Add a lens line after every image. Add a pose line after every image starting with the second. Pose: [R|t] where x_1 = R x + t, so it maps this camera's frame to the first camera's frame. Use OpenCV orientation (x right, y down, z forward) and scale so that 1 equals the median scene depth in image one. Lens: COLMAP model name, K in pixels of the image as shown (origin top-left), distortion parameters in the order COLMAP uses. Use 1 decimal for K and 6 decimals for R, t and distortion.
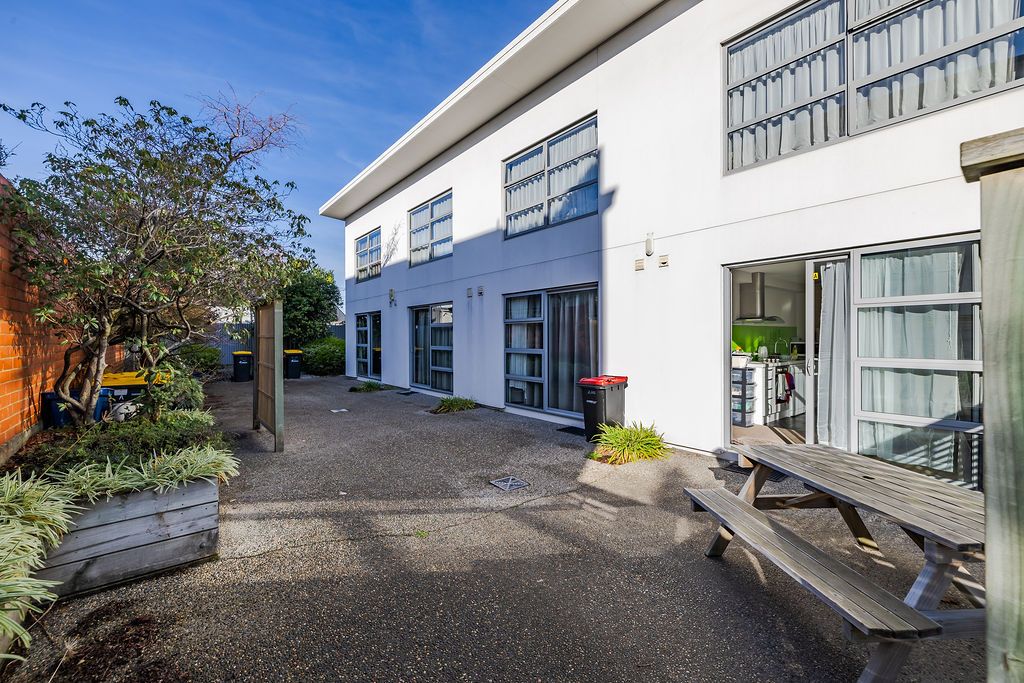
lens RADIAL K [[437.9, 0, 495.9], [0, 437.9, 336.4], [0, 0, 1]] dist [-0.001872, -0.000203]
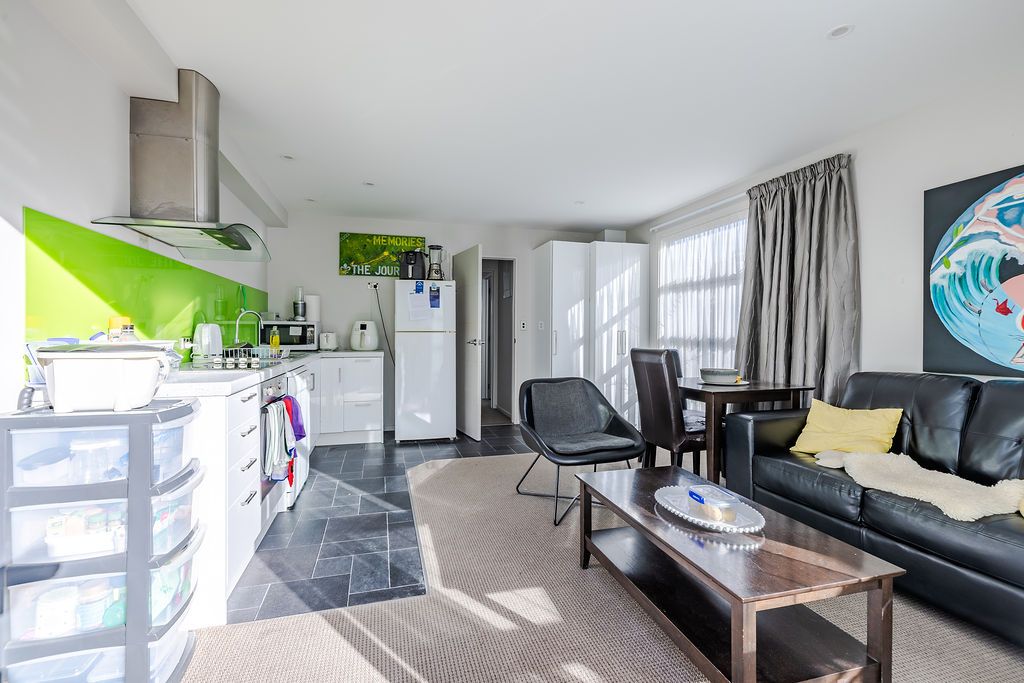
lens RADIAL K [[437.9, 0, 495.9], [0, 437.9, 336.4], [0, 0, 1]] dist [-0.001872, -0.000203]
pose [[0.383665, 0.002002, 0.923470, 0.603290], [-0.002377, 0.999996, -0.001181, 0.052638], [-0.923469, -0.001742, 0.383668, 1.049636]]
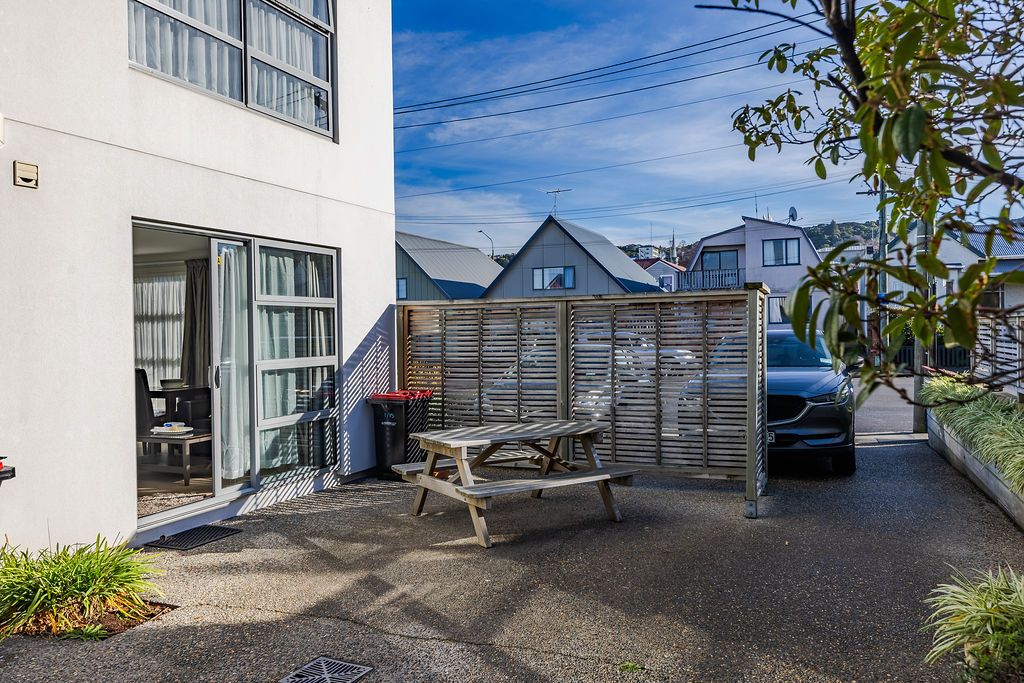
lens RADIAL K [[748.4, 0, 554.5], [0, 748.4, 343.5], [0, 0, 1]] dist [-0.000793, -0.000153]
pose [[-0.539251, -0.005101, 0.842130, -0.704830], [0.017074, 0.999710, 0.016989, -0.001866], [-0.841972, 0.023539, -0.539007, 1.186515]]
